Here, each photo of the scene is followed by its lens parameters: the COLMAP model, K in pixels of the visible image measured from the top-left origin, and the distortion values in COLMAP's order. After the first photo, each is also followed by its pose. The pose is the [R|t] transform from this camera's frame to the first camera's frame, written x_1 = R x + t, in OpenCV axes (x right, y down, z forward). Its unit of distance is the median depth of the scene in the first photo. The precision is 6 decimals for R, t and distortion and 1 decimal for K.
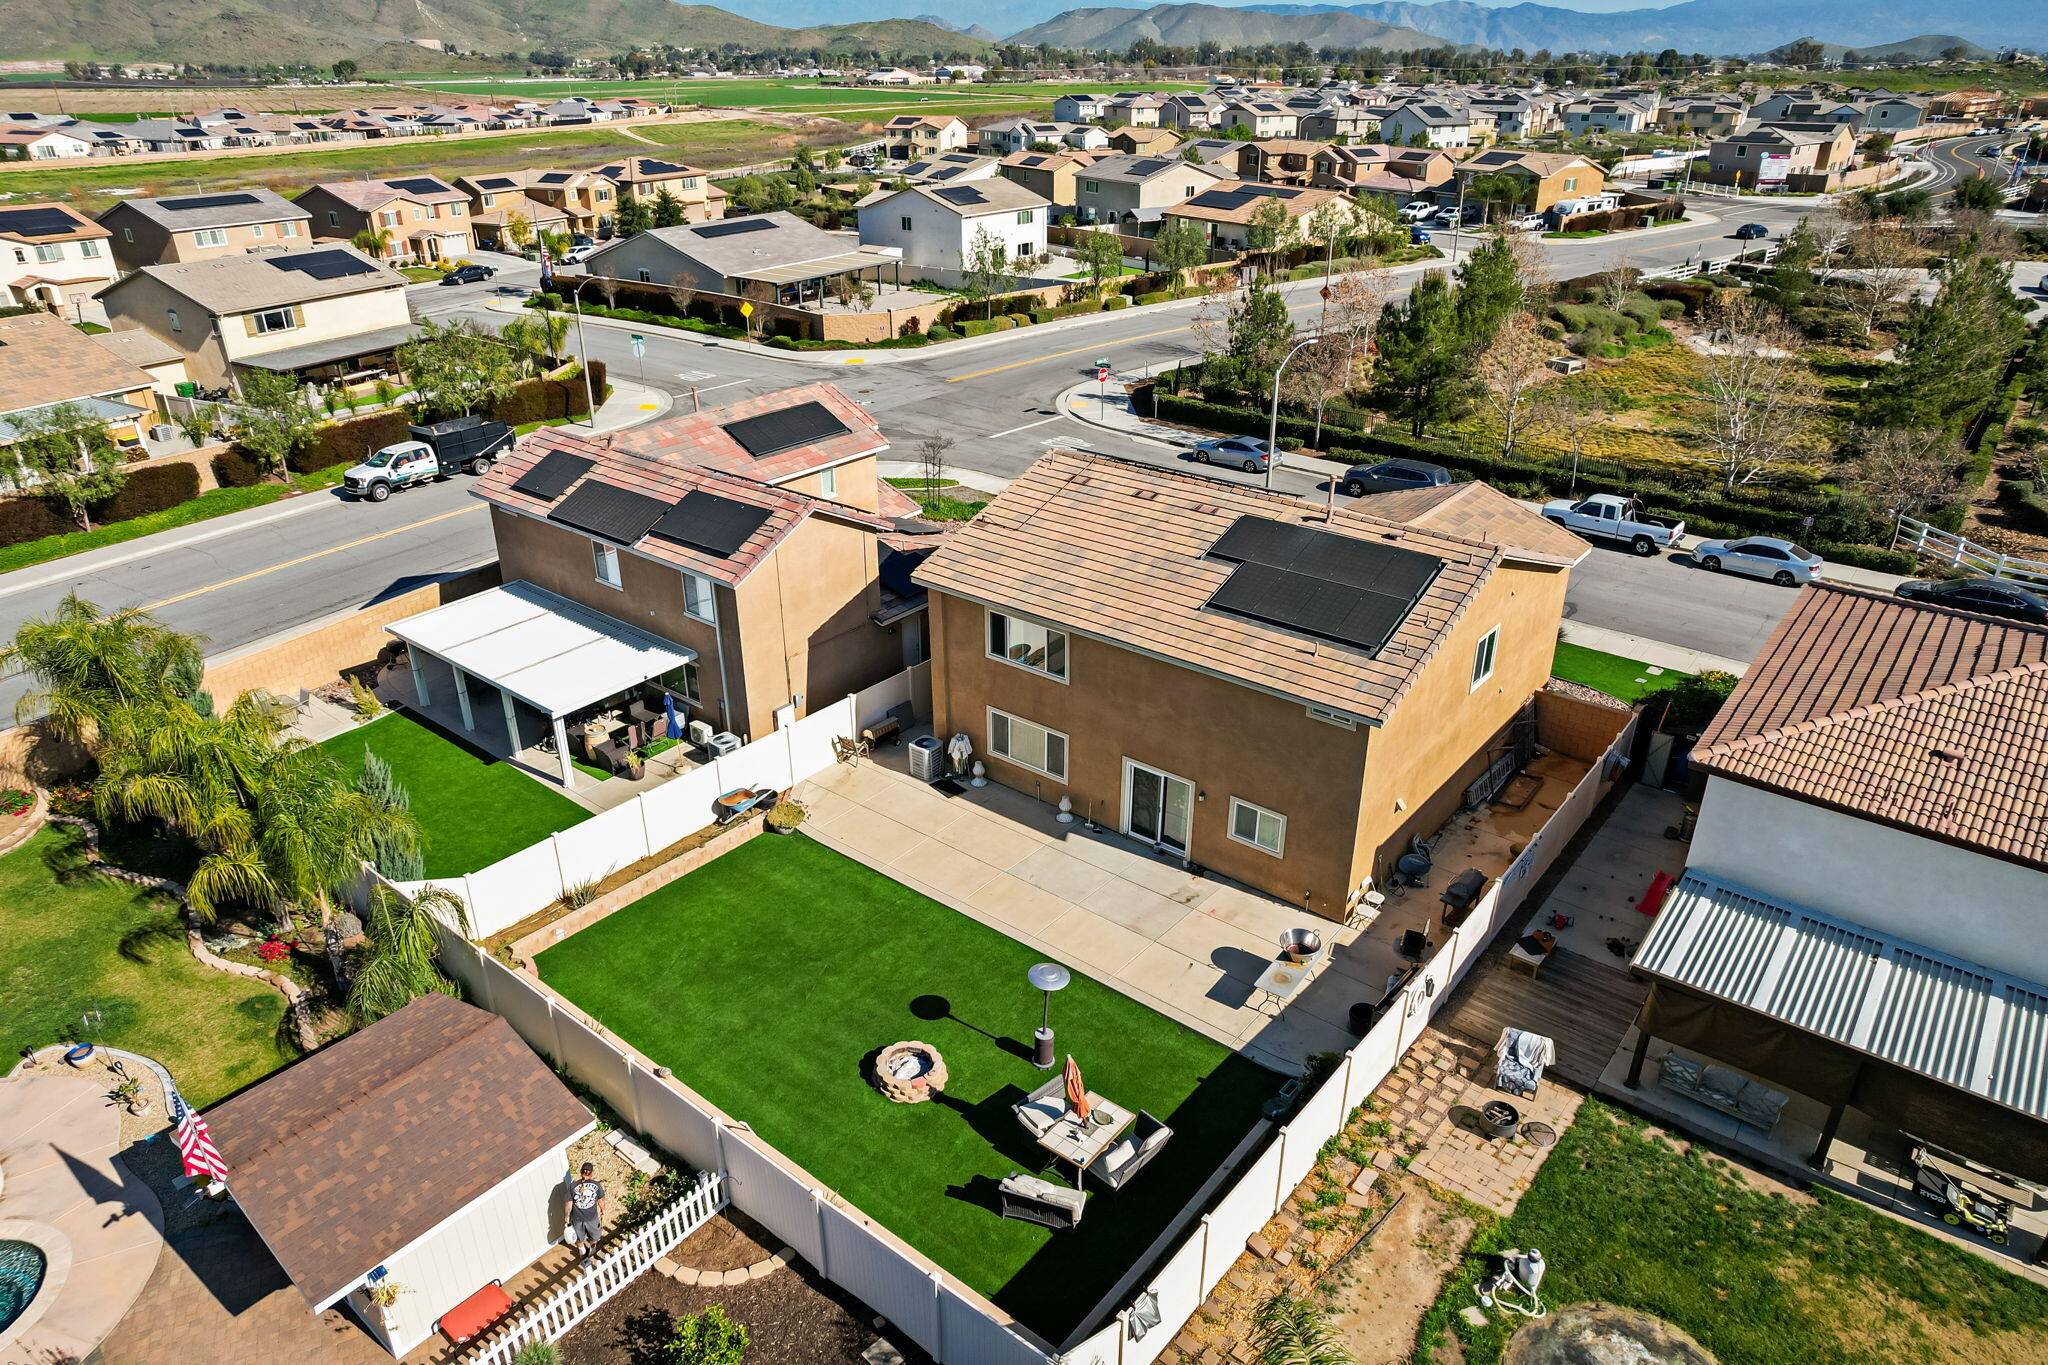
lens RADIAL K [[1303.4, 0, 1022.1], [0, 1303.4, 697.7], [0, 0, 1]] dist [-0.066550, 0.059062]
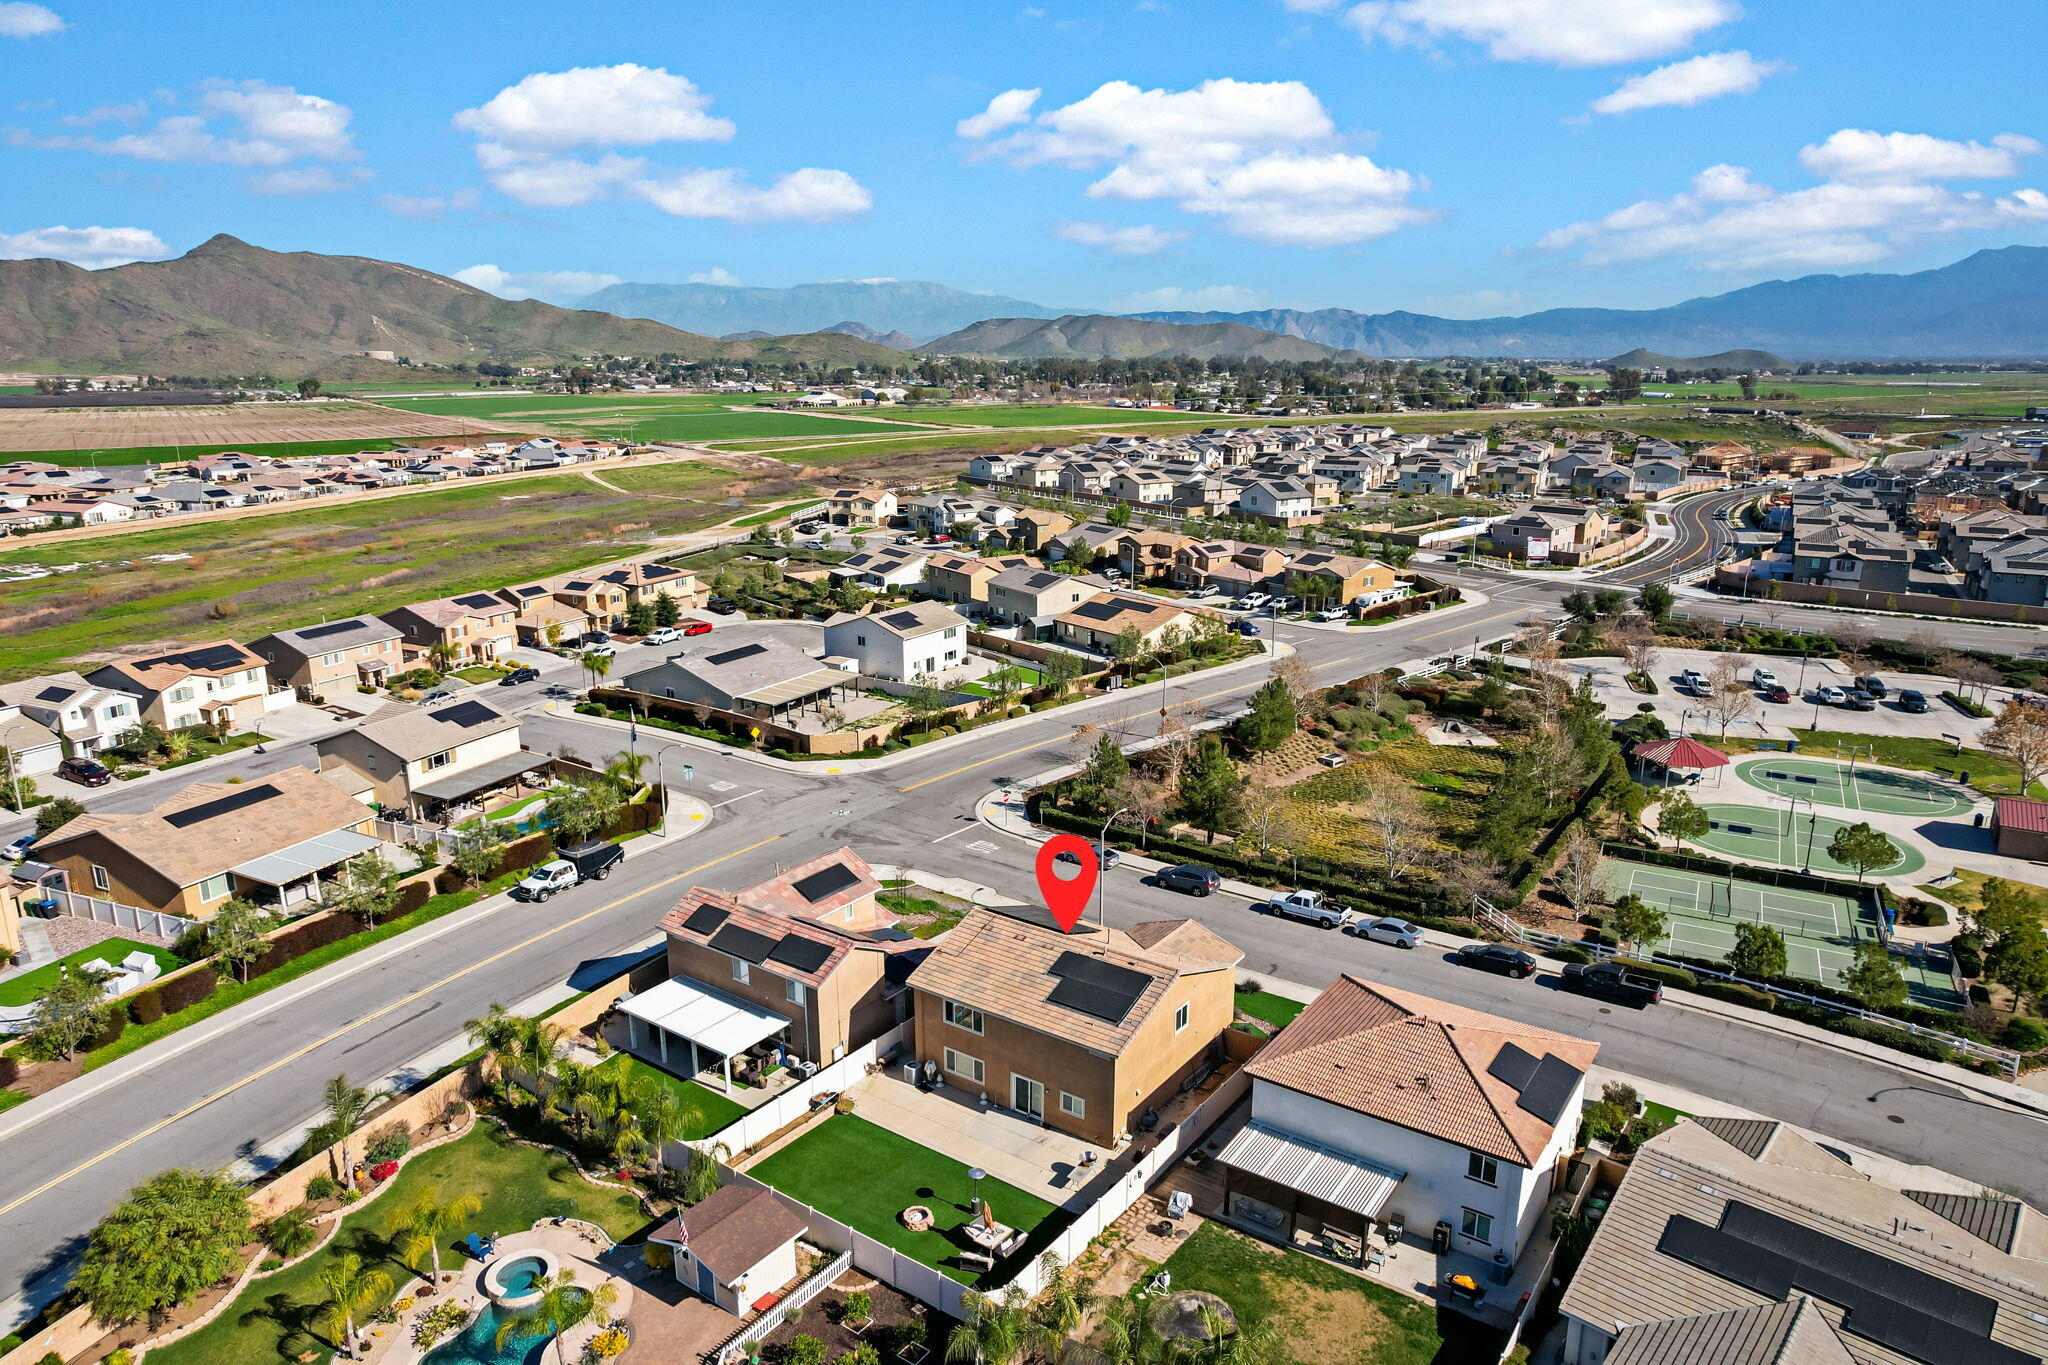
lens RADIAL K [[1303.4, 0, 1022.1], [0, 1303.4, 697.7], [0, 0, 1]] dist [-0.066550, 0.059062]
pose [[0.998071, -0.011755, 0.060953, -0.008426], [0.023950, 0.978801, -0.203407, -0.041882], [-0.057270, 0.204474, 0.977195, -0.408497]]
